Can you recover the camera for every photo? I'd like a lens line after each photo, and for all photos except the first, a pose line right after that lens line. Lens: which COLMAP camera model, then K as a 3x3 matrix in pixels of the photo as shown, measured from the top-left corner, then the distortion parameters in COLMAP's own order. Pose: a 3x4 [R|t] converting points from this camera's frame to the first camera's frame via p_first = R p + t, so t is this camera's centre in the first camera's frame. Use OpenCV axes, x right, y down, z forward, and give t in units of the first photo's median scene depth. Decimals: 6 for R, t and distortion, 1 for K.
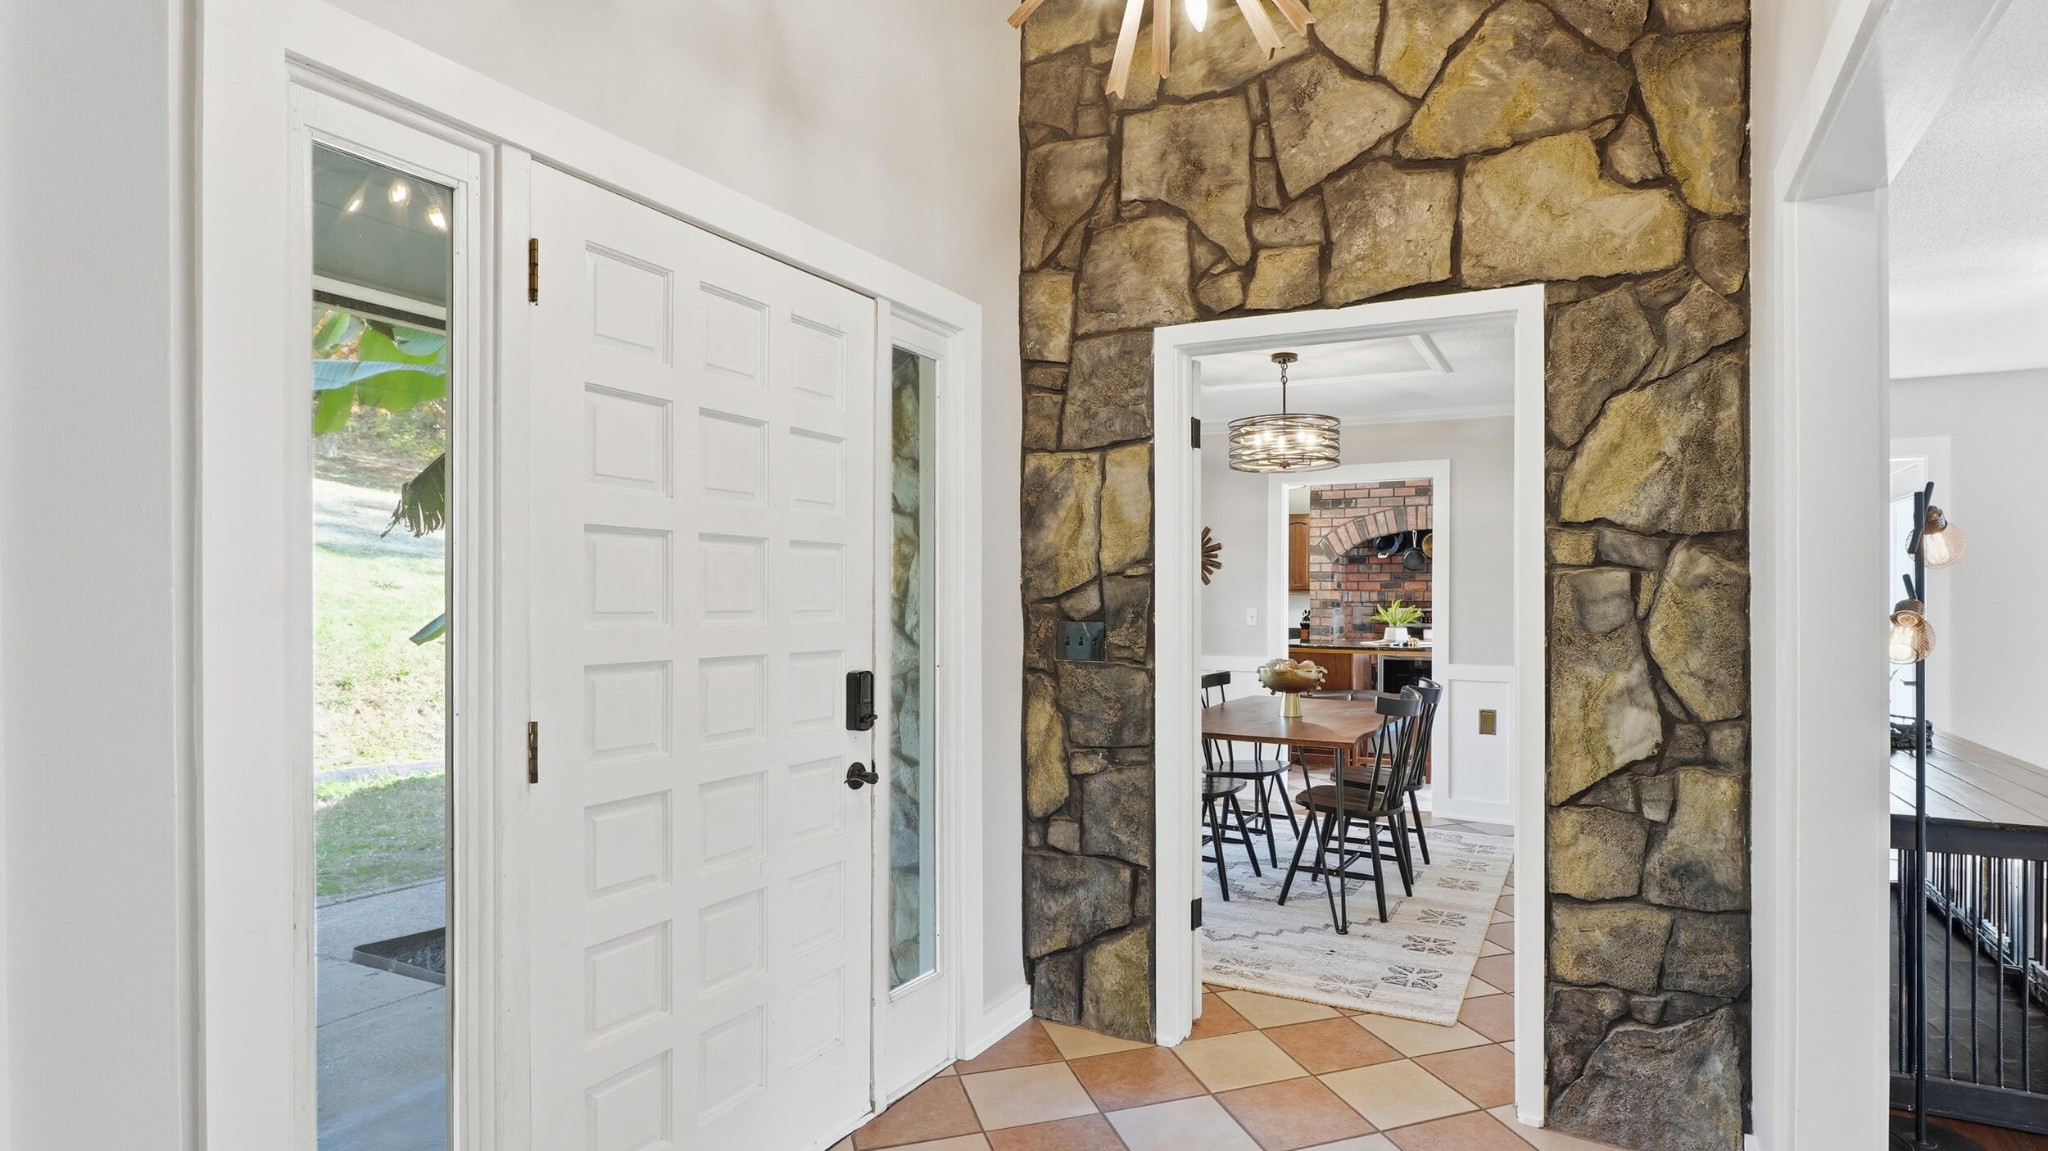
lens RADIAL K [[1109.9, 0, 1029.0], [0, 1109.9, 579.8], [0, 0, 1]] dist [-0.001842, -0.000101]
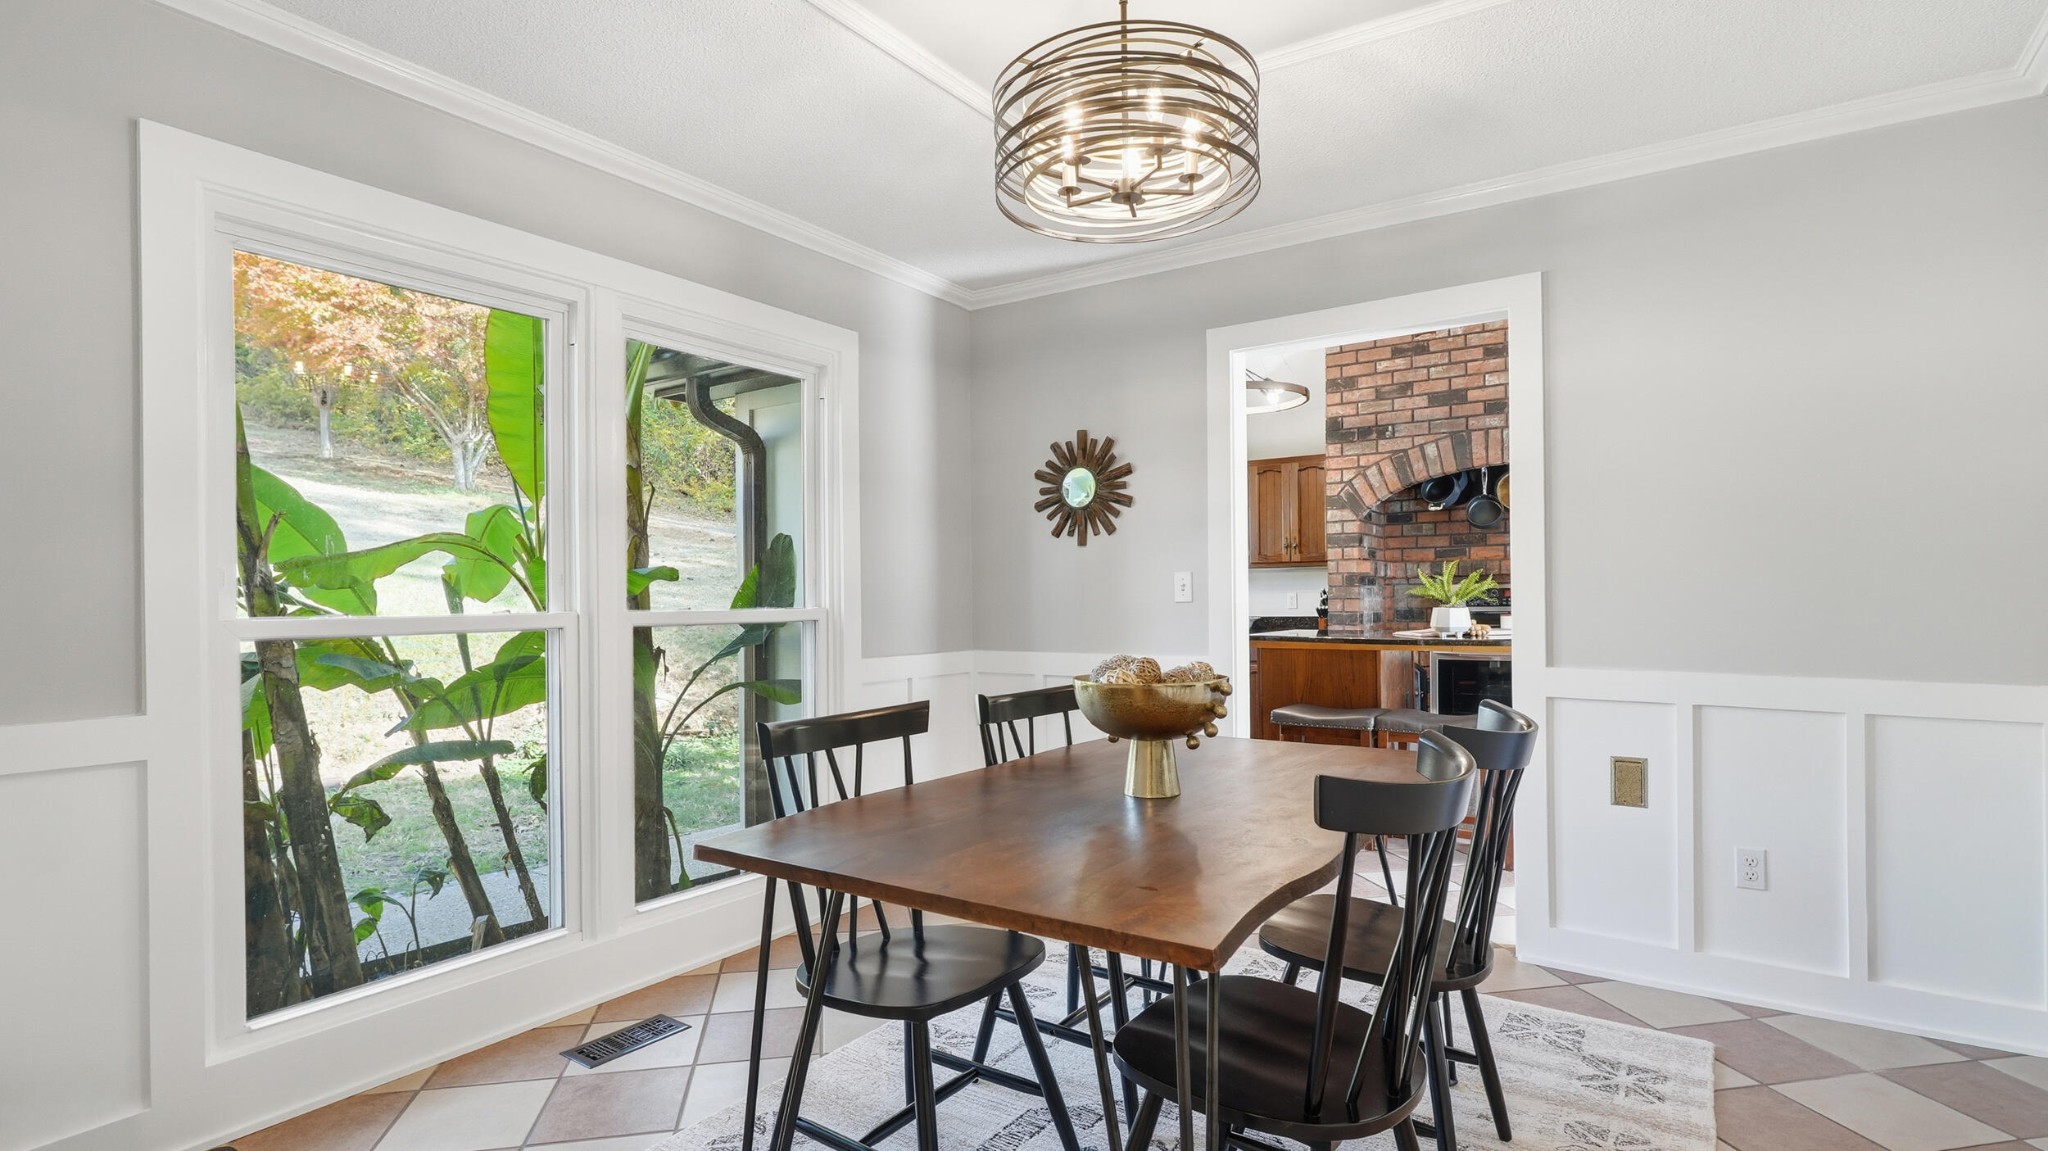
lens RADIAL K [[983.0, 0, 1016.8], [0, 983.0, 587.4], [0, 0, 1]] dist [0.000189, 0.000149]
pose [[0.992547, -0.013465, -0.121119, 0.137197], [0.012972, 0.999904, -0.004862, 0.027291], [0.121173, 0.003255, 0.992626, 0.372956]]
